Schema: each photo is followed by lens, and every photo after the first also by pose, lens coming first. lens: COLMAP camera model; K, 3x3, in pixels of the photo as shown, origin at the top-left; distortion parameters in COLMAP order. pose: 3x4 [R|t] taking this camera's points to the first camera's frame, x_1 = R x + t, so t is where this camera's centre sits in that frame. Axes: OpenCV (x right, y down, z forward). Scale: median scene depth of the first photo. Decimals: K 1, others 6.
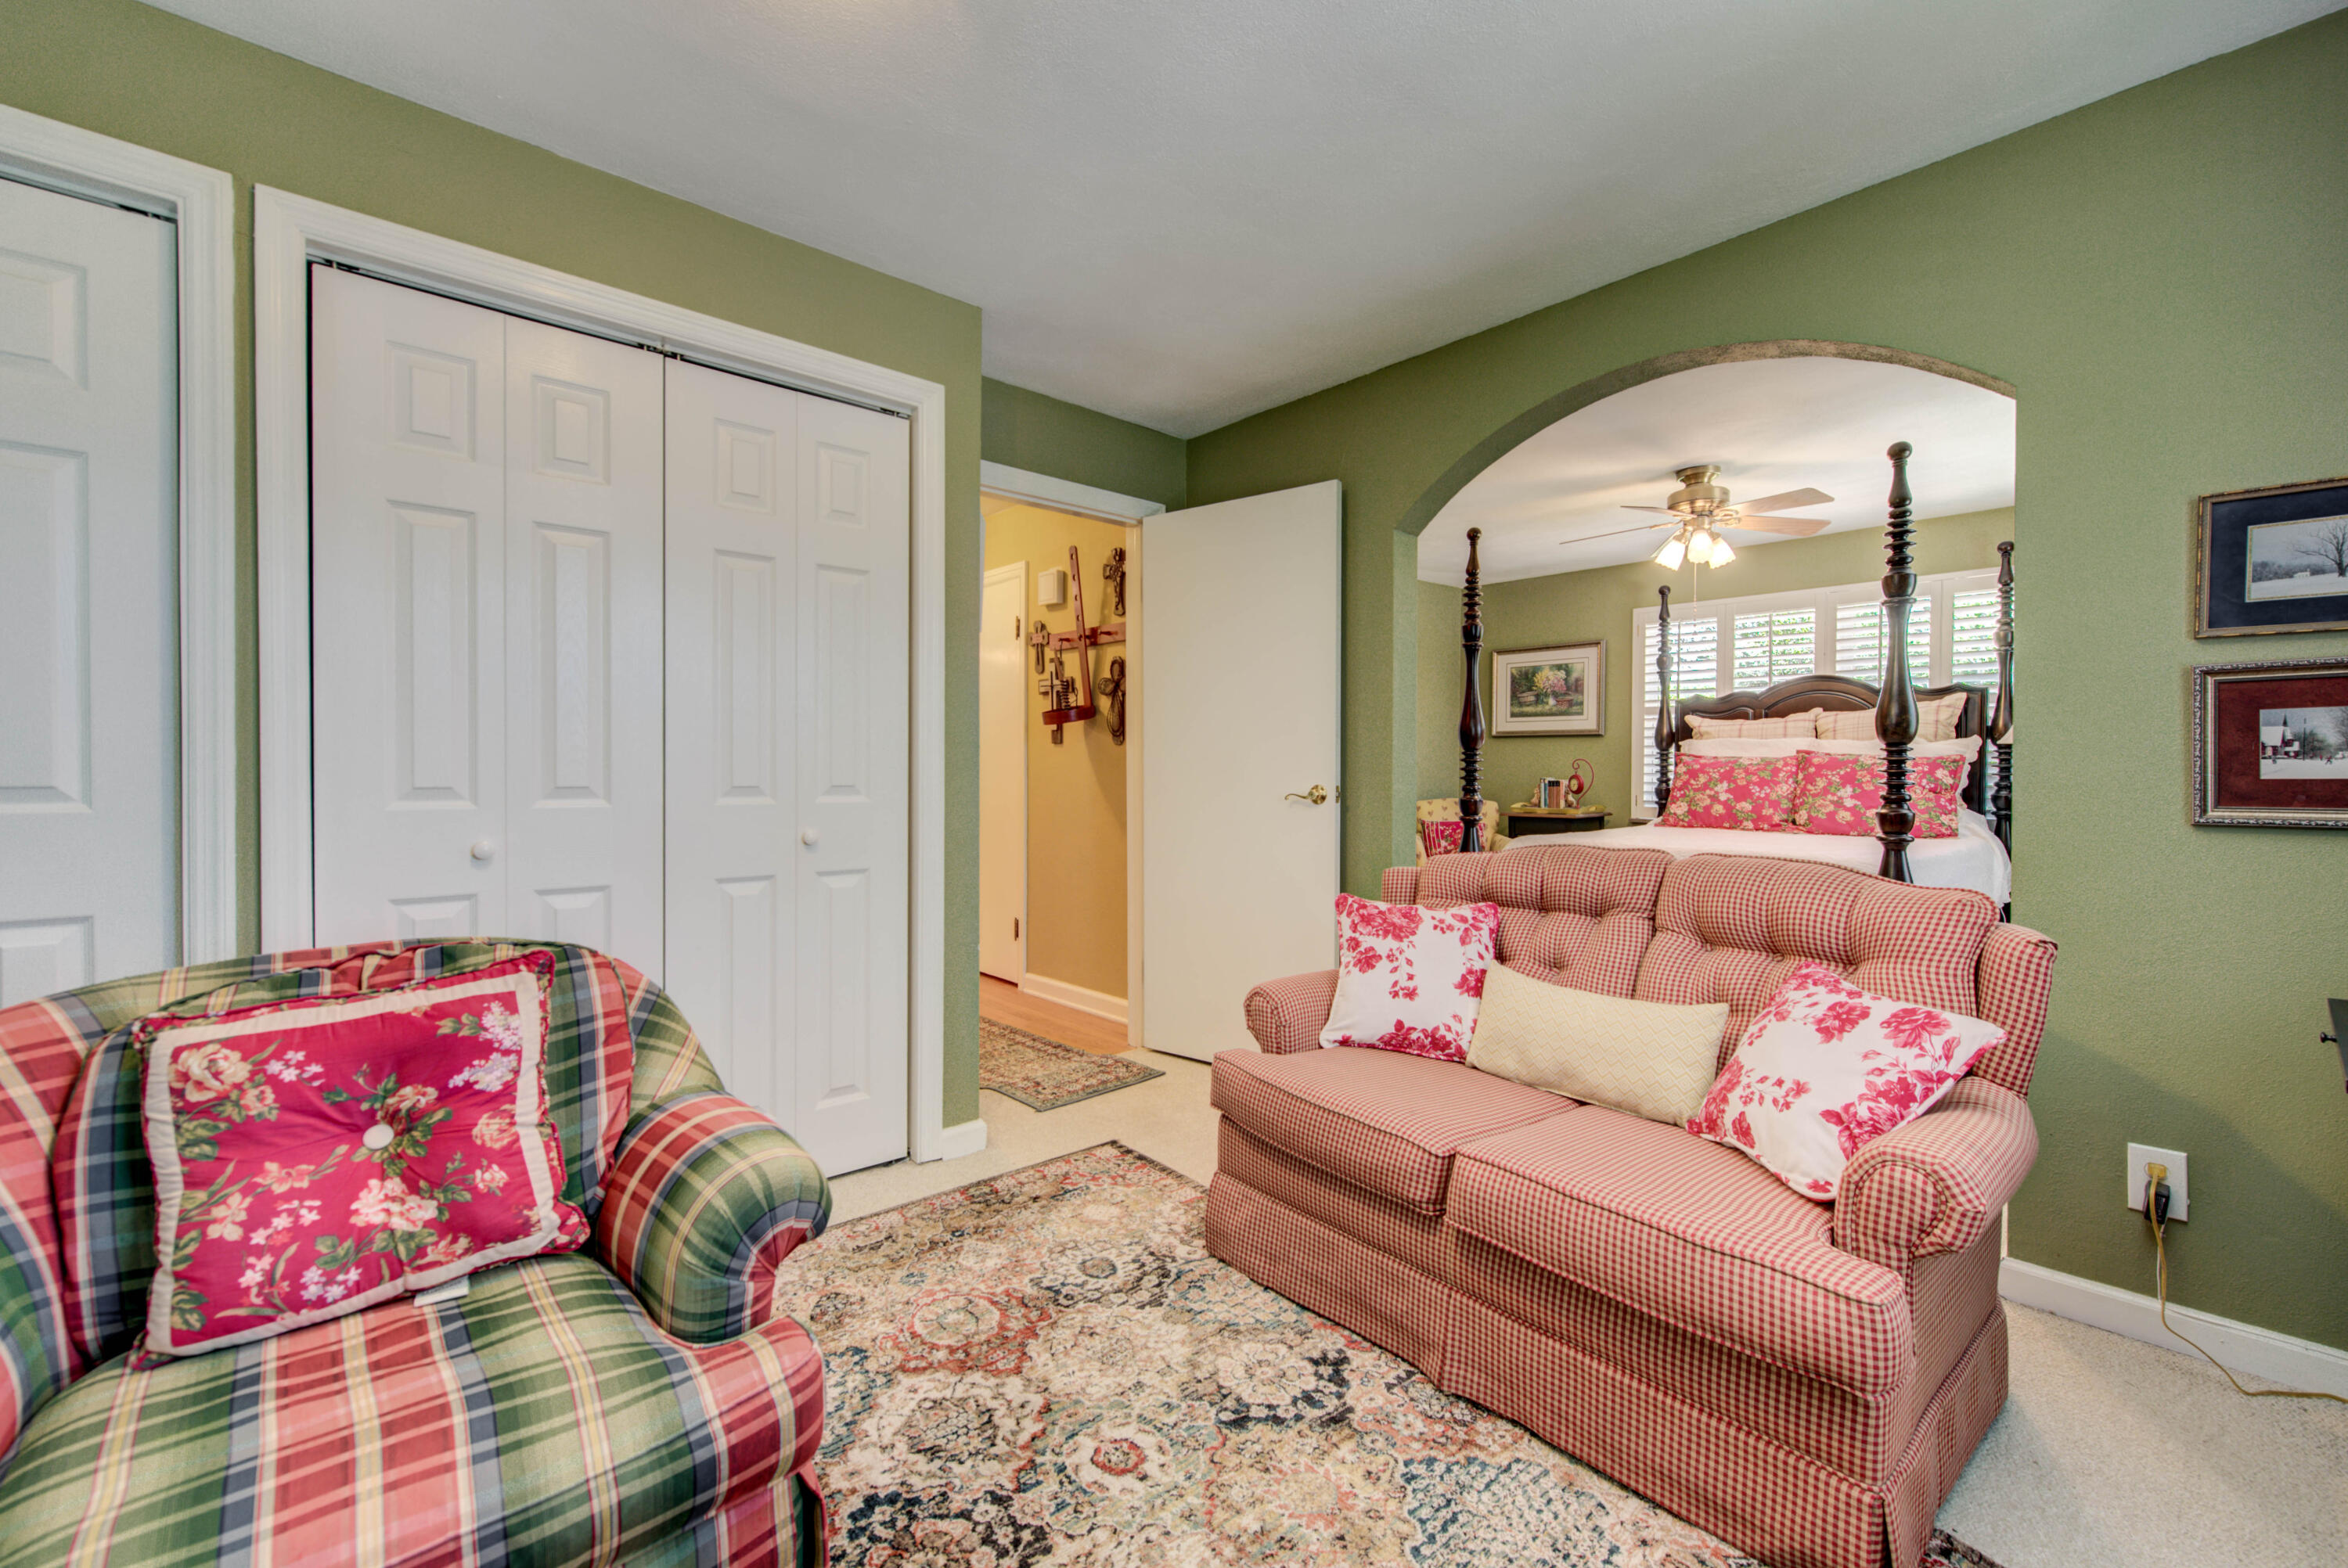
lens RADIAL K [[952.4, 0, 1183.5], [0, 952.4, 776.8], [0, 0, 1]] dist [-0.000094, 0.000039]
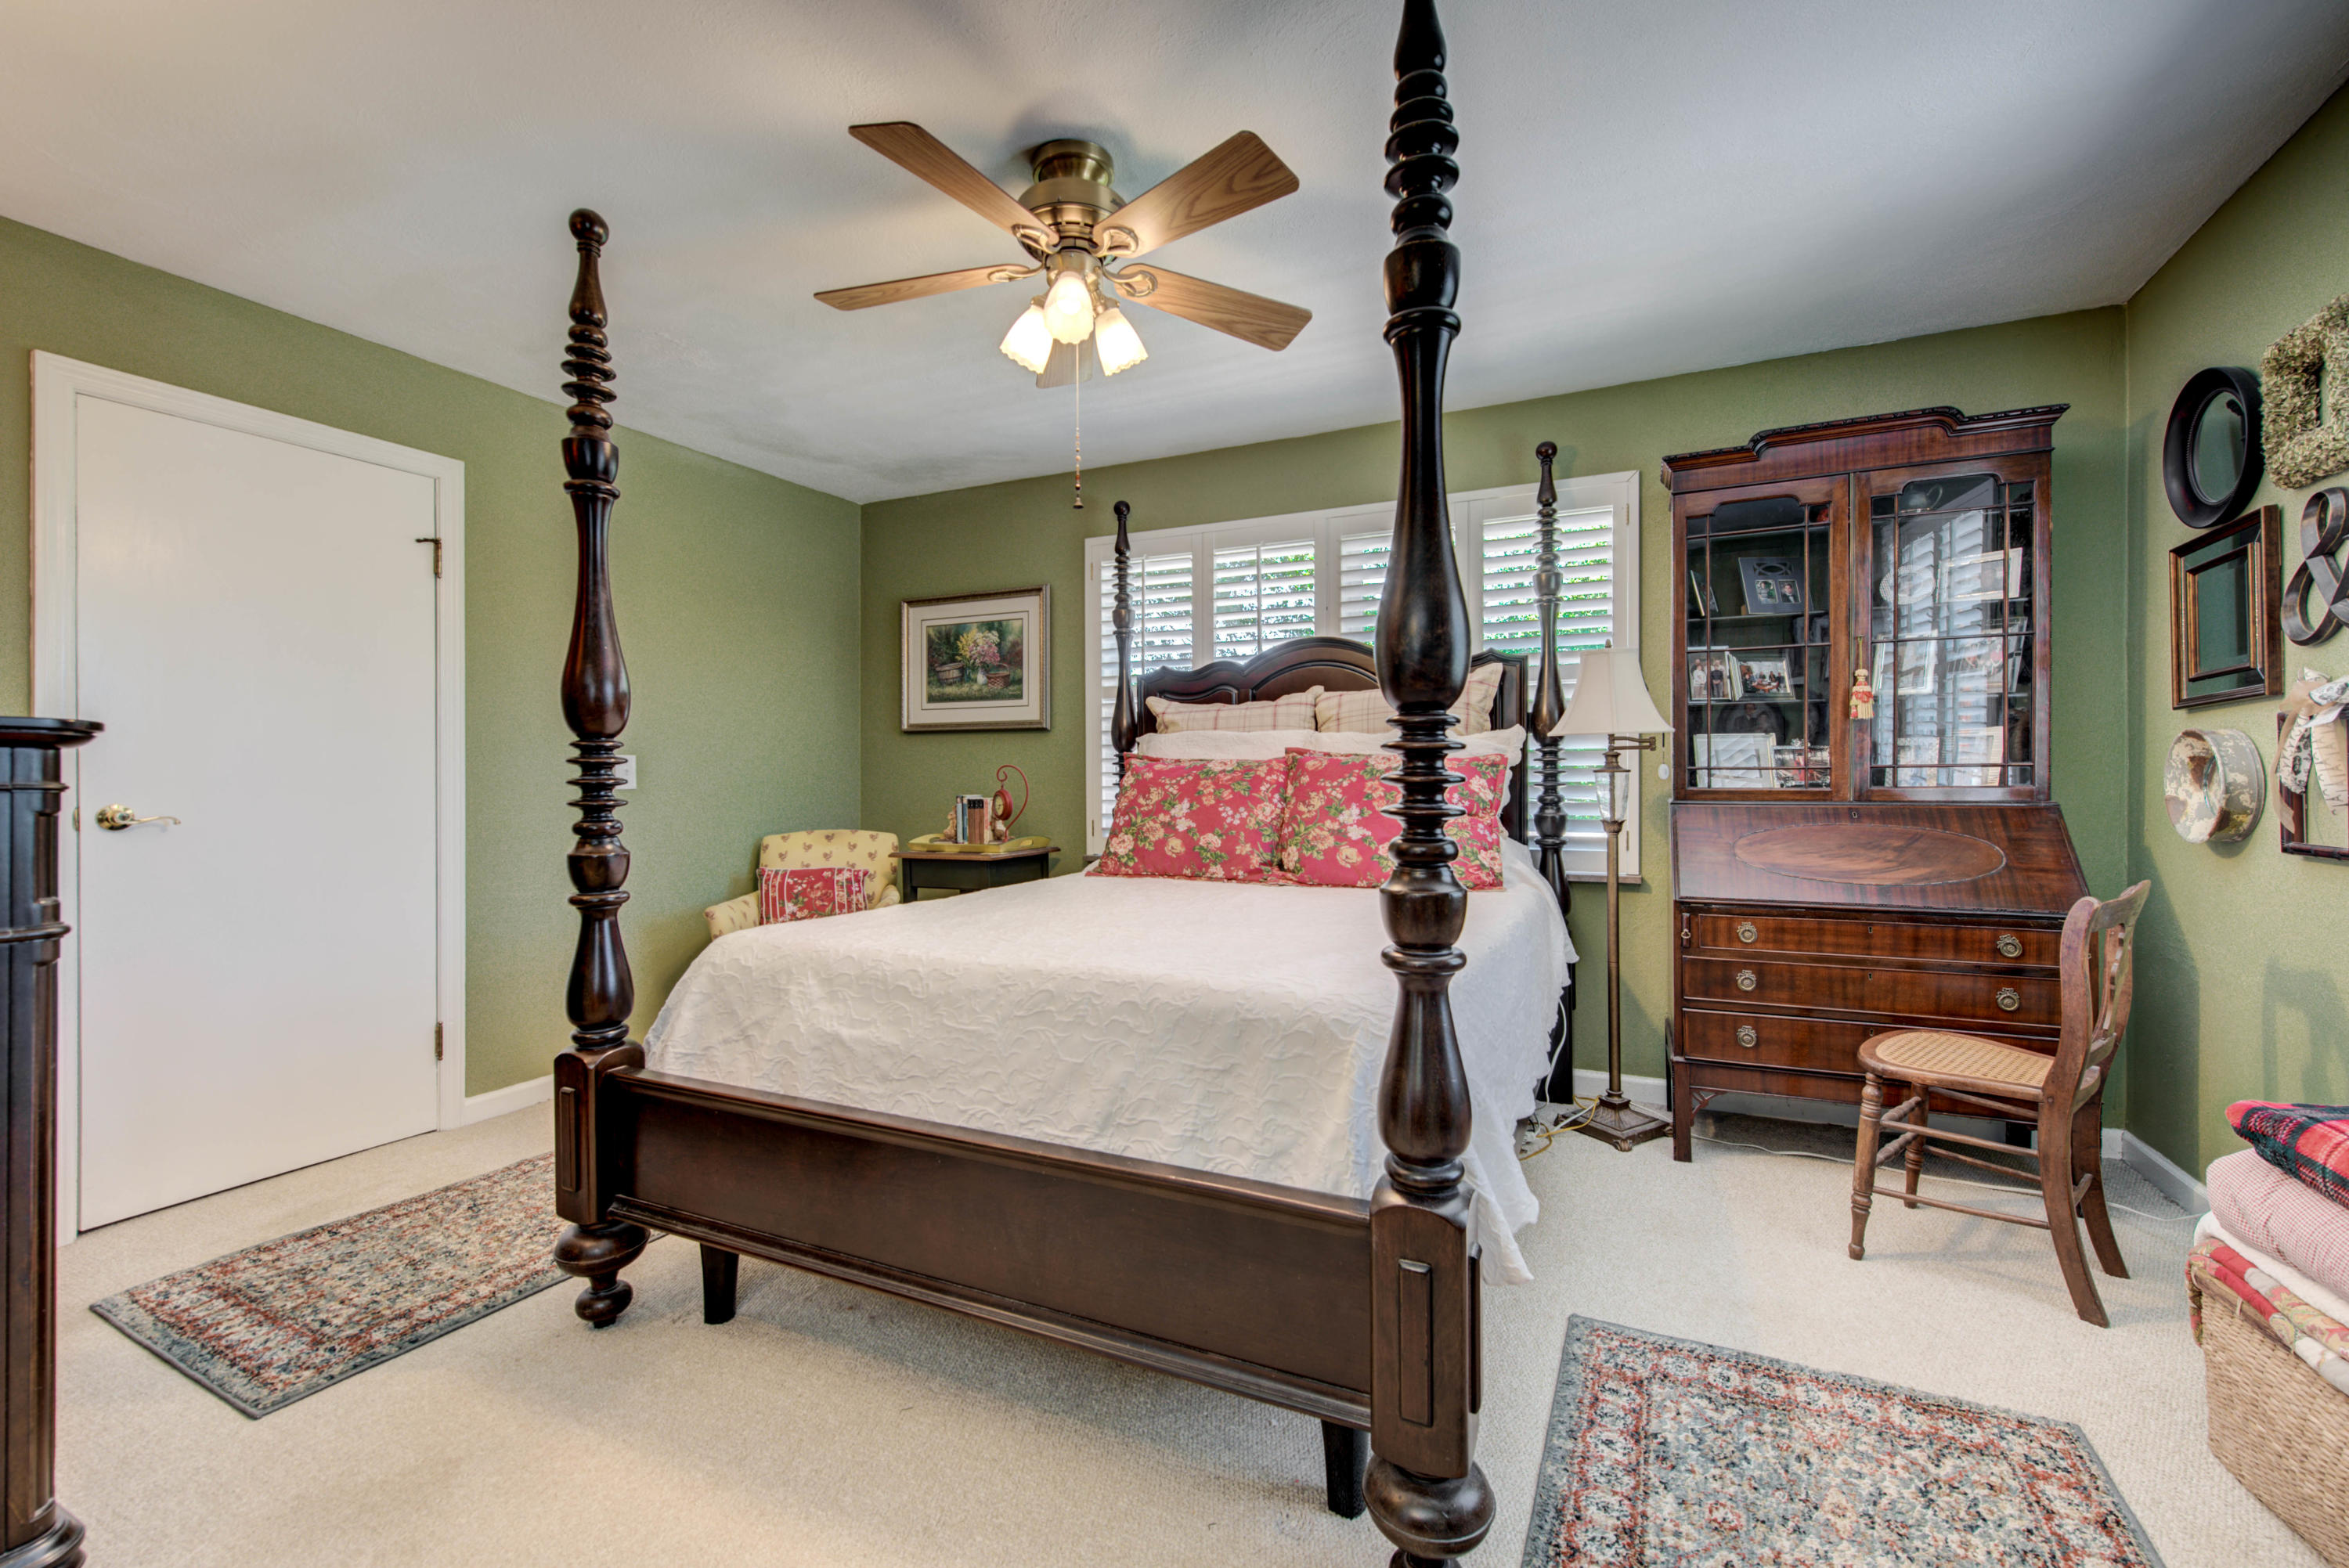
lens RADIAL K [[952.9, 0, 1171.3], [0, 952.9, 780.9], [0, 0, 1]] dist [-0.000094, 0.000039]
pose [[0.923558, -0.006847, 0.383397, 0.332577], [0.010698, 0.999911, -0.007911, -0.002319], [-0.383309, 0.011408, 0.923550, 0.448863]]
